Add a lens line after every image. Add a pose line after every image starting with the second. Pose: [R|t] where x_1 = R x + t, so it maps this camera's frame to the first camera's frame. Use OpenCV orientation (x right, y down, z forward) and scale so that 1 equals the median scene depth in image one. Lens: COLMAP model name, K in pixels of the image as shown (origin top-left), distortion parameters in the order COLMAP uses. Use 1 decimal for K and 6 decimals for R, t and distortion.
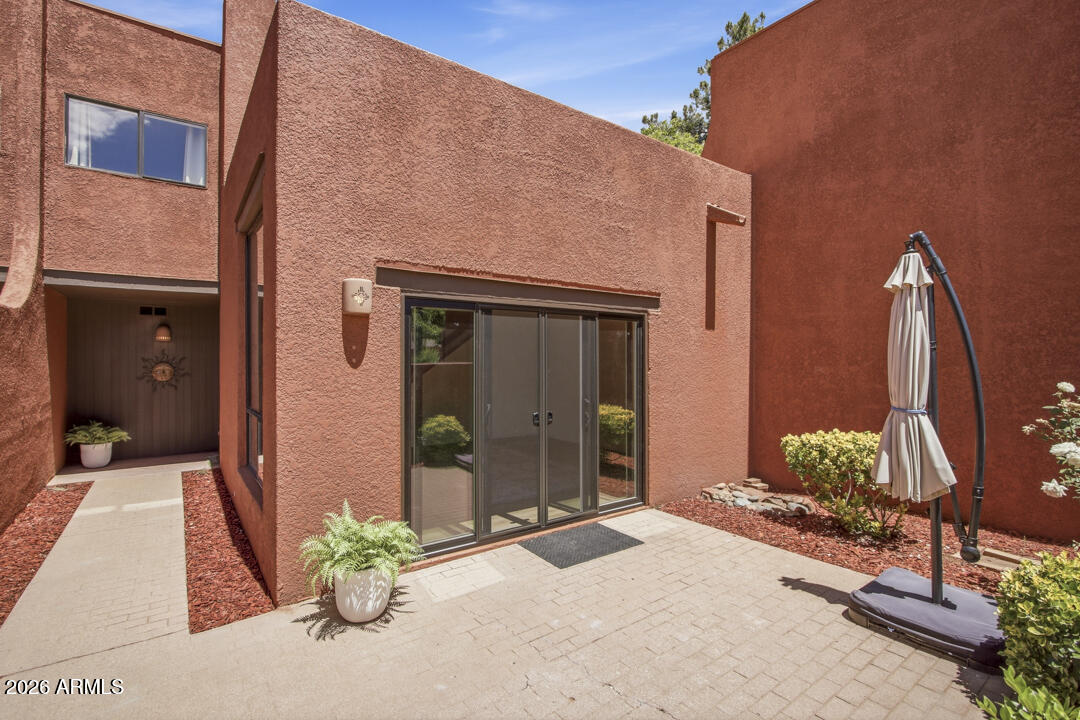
lens RADIAL K [[510.0, 0, 540.3], [0, 510.0, 356.1], [0, 0, 1]] dist [-0.010552, 0.001294]
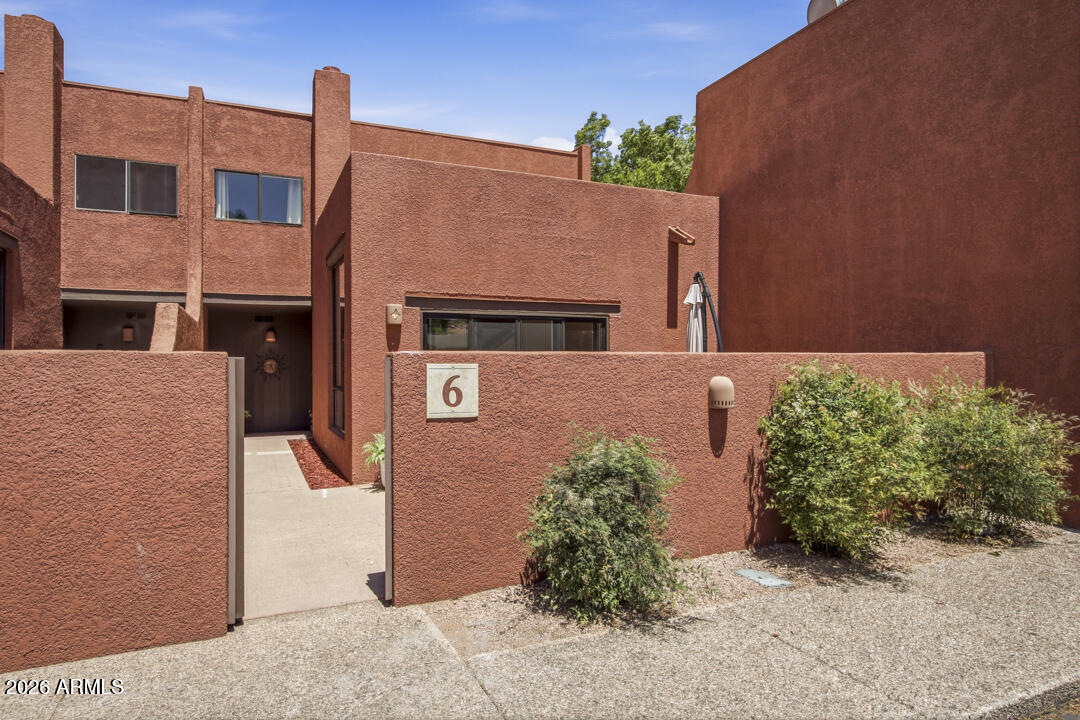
lens RADIAL K [[676.9, 0, 540.0], [0, 676.9, 360.0], [0, 0, 1]] dist [-0.005717, 0.002678]
pose [[0.977843, -0.004537, -0.209292, 0.386634], [0.004739, 0.999989, 0.000460, 0.025842], [0.209288, -0.001441, 0.977853, -0.732832]]
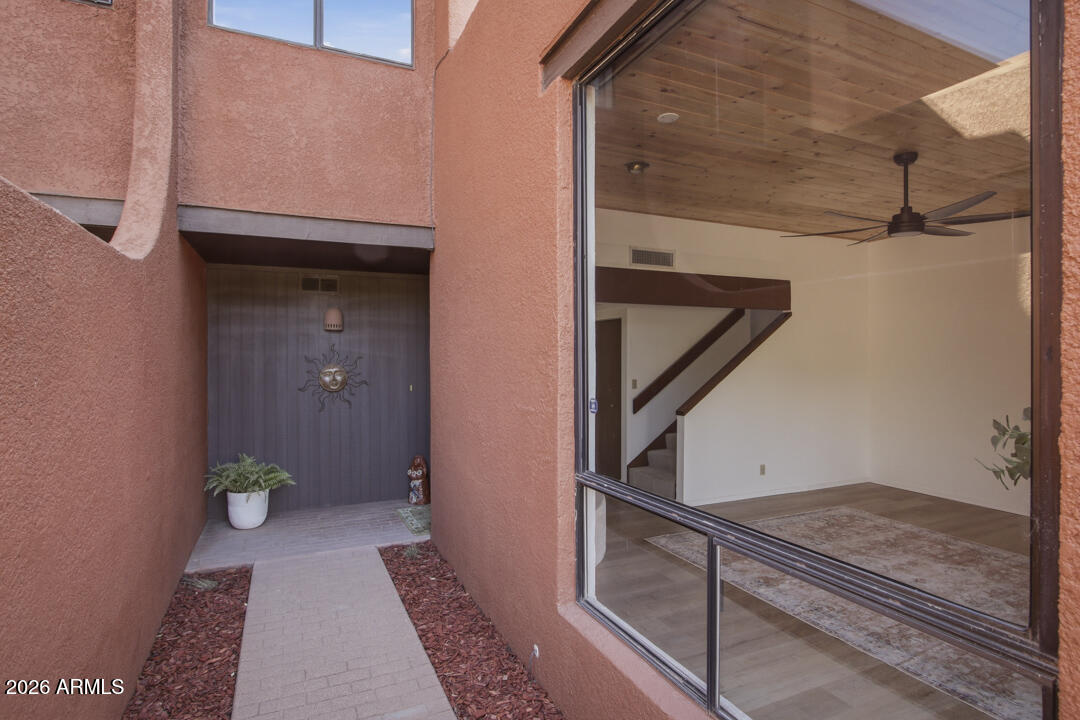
lens RADIAL K [[562.5, 0, 534.3], [0, 562.5, 354.1], [0, 0, 1]] dist [-0.009763, -0.000023]
pose [[0.979890, -0.003402, -0.199508, -0.482344], [0.003914, 0.999990, 0.002170, -0.000965], [0.199499, -0.002907, 0.979894, 0.478844]]
